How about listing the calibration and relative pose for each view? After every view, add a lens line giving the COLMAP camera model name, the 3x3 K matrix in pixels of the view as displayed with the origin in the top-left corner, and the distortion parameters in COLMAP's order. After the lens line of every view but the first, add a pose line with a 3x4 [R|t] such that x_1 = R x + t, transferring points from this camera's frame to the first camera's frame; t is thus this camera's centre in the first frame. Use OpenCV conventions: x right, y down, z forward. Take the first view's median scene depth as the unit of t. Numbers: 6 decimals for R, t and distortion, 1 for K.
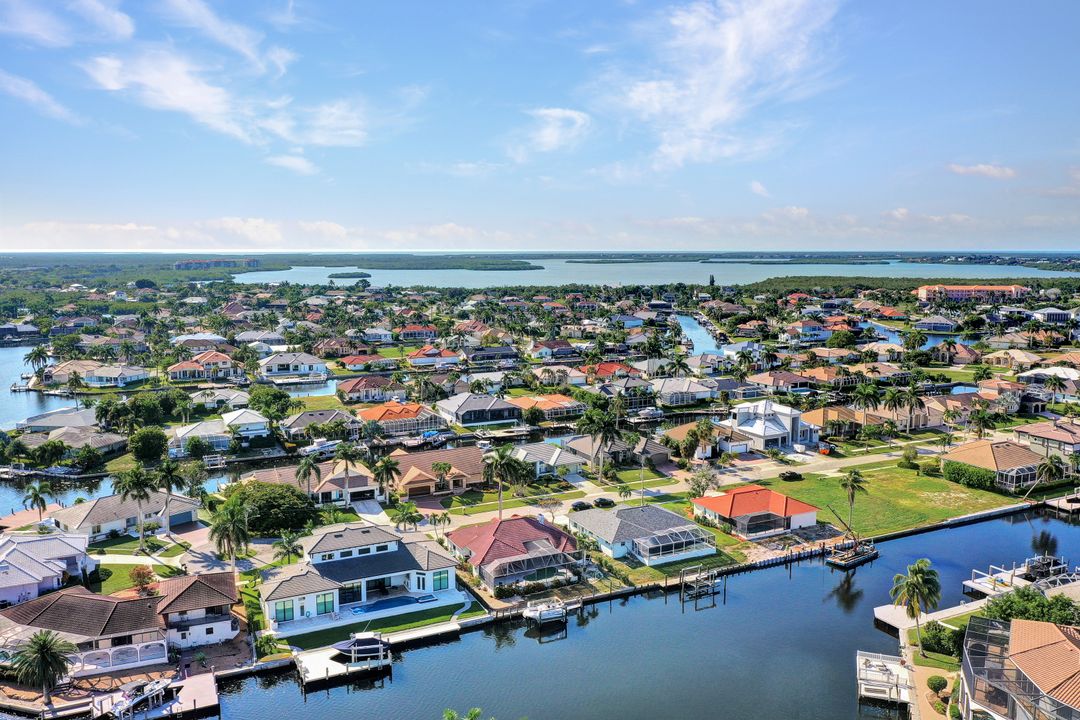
lens RADIAL K [[851.5, 0, 537.8], [0, 851.5, 332.8], [0, 0, 1]] dist [0.000785, -0.001563]
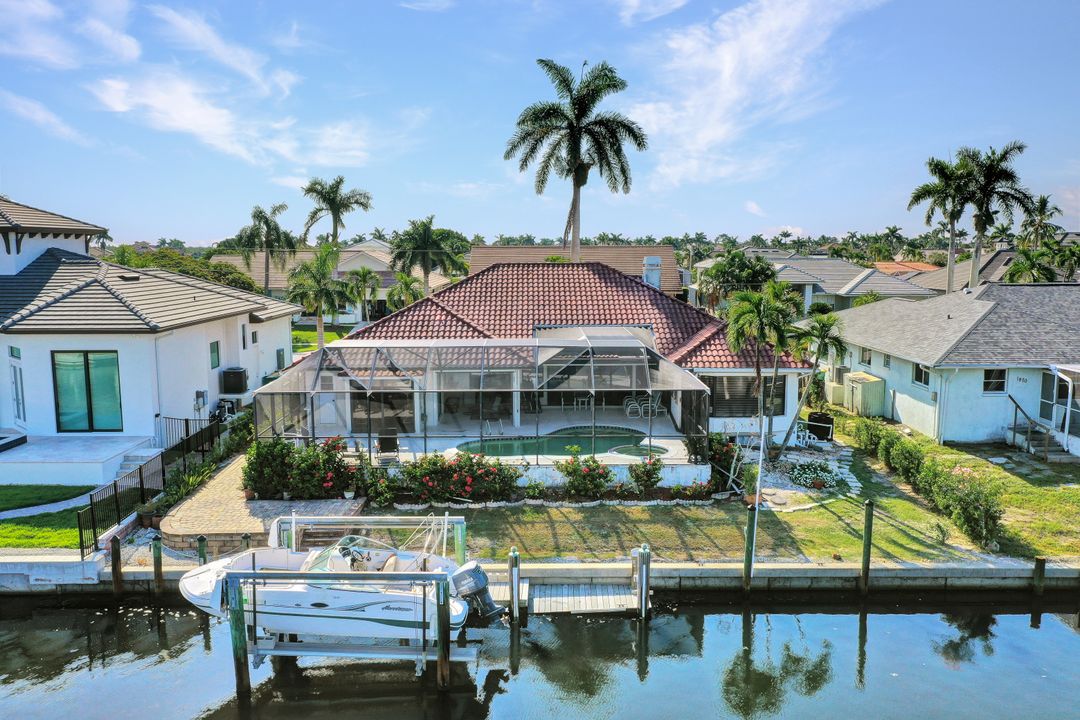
lens RADIAL K [[852.4, 0, 540.0], [0, 852.4, 360.0], [0, 0, 1]] dist [0.002121, 0.002886]
pose [[0.897798, 0.056504, -0.436768, 0.092716], [-0.042143, 0.998207, 0.042508, 0.243461], [0.438387, -0.019757, 0.898569, 0.769365]]
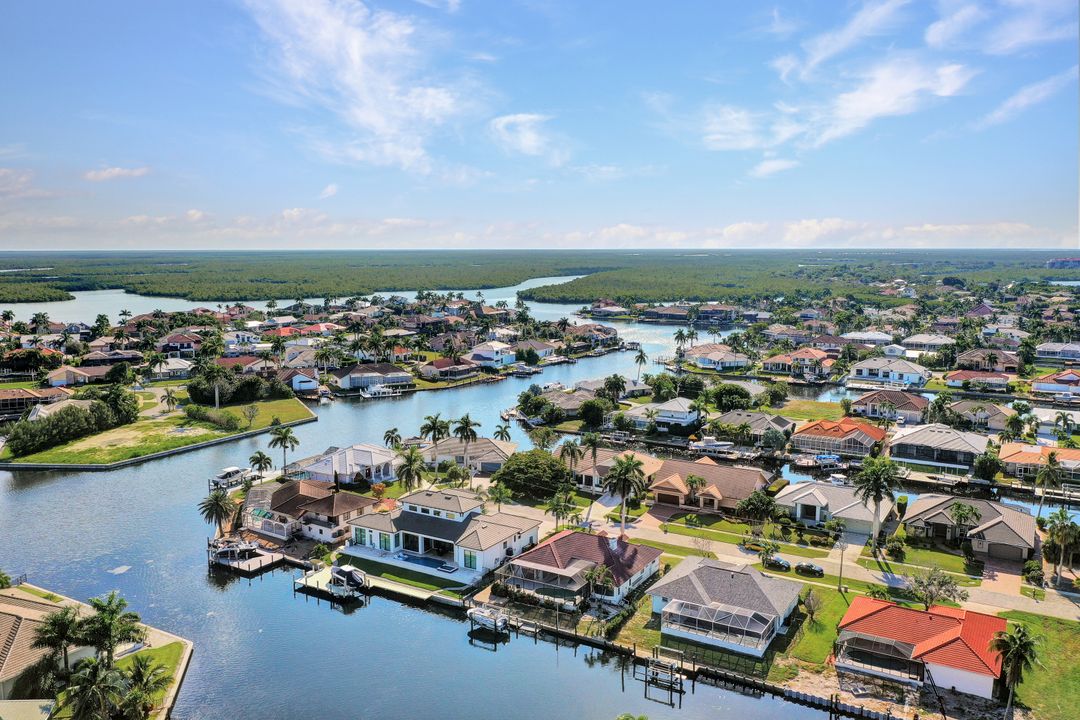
lens RADIAL K [[852.4, 0, 540.0], [0, 852.4, 360.0], [0, 0, 1]] dist [0.002121, 0.002886]
pose [[0.541071, 0.111666, -0.833531, 0.728298], [-0.081877, 0.993431, 0.079938, -0.046258], [0.836982, 0.024995, 0.546660, 0.439799]]
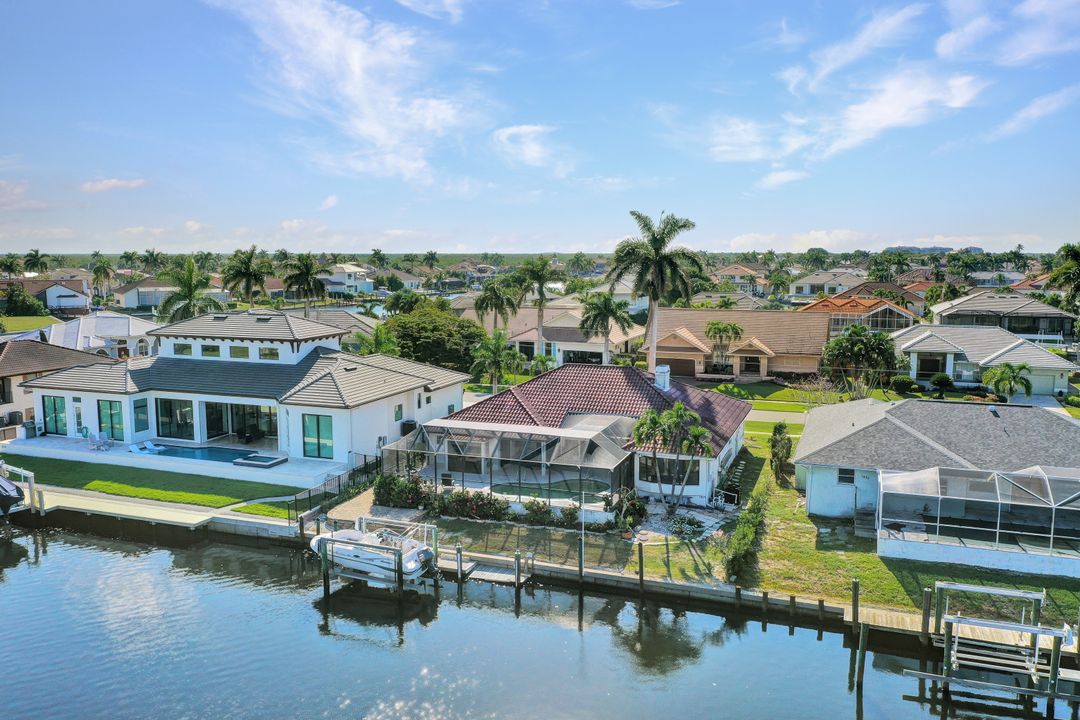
lens RADIAL K [[852.4, 0, 540.0], [0, 852.4, 360.0], [0, 0, 1]] dist [0.002121, 0.002886]
pose [[0.681017, 0.093249, -0.726306, 0.257121], [-0.073103, 0.995561, 0.059274, 0.197958], [0.728610, 0.012729, 0.684811, 0.712845]]
